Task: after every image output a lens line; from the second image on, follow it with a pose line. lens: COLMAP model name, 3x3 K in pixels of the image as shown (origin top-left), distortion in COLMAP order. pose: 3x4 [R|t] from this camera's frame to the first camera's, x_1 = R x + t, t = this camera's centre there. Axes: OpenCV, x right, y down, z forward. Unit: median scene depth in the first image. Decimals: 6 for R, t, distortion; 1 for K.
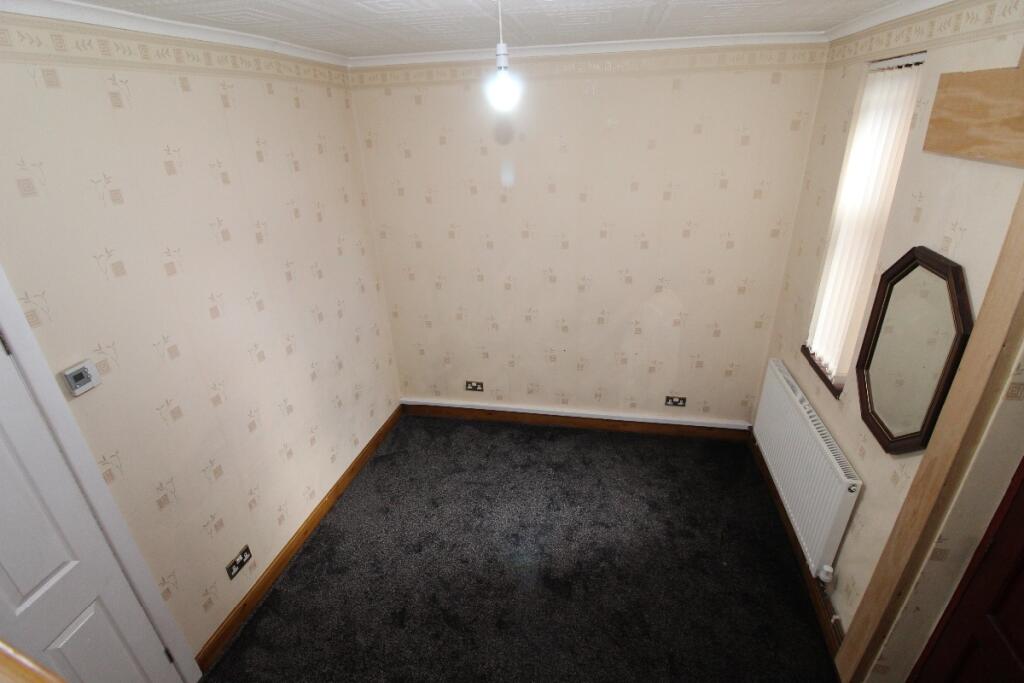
lens RADIAL K [[478.3, 0, 512.0], [0, 478.3, 334.6], [0, 0, 1]] dist [-0.001716, -0.008524]
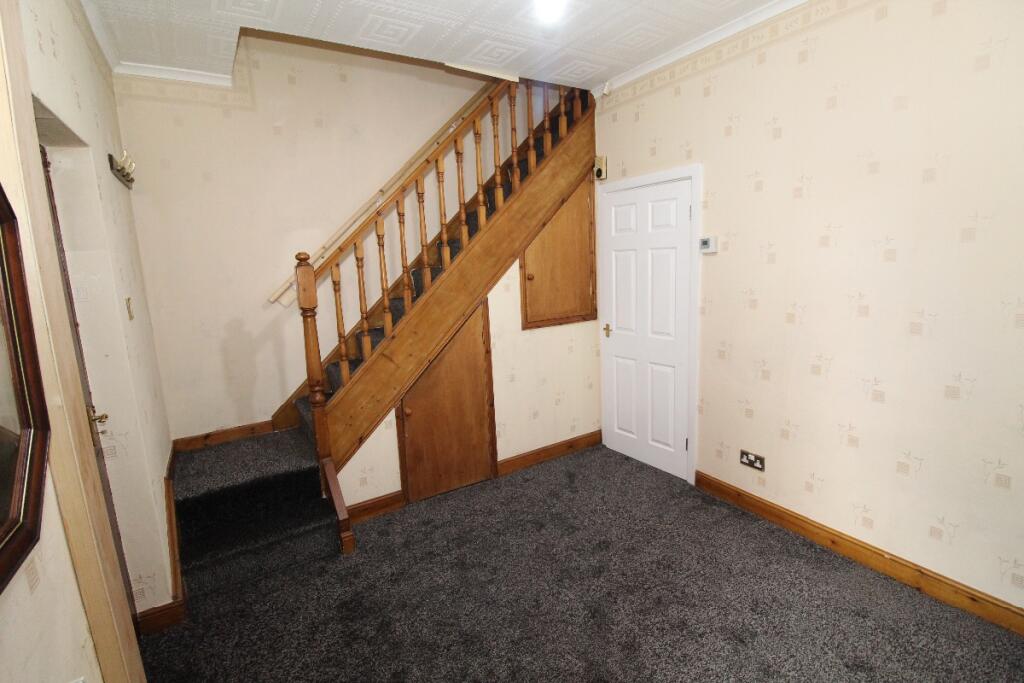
lens RADIAL K [[478.3, 0, 512.0], [0, 478.3, 334.6], [0, 0, 1]] dist [-0.001716, -0.008524]
pose [[-0.712375, 0.183448, -0.677398, 0.695713], [-0.221563, 0.857077, 0.465111, -0.233711], [0.665906, 0.481420, -0.569916, 1.396457]]
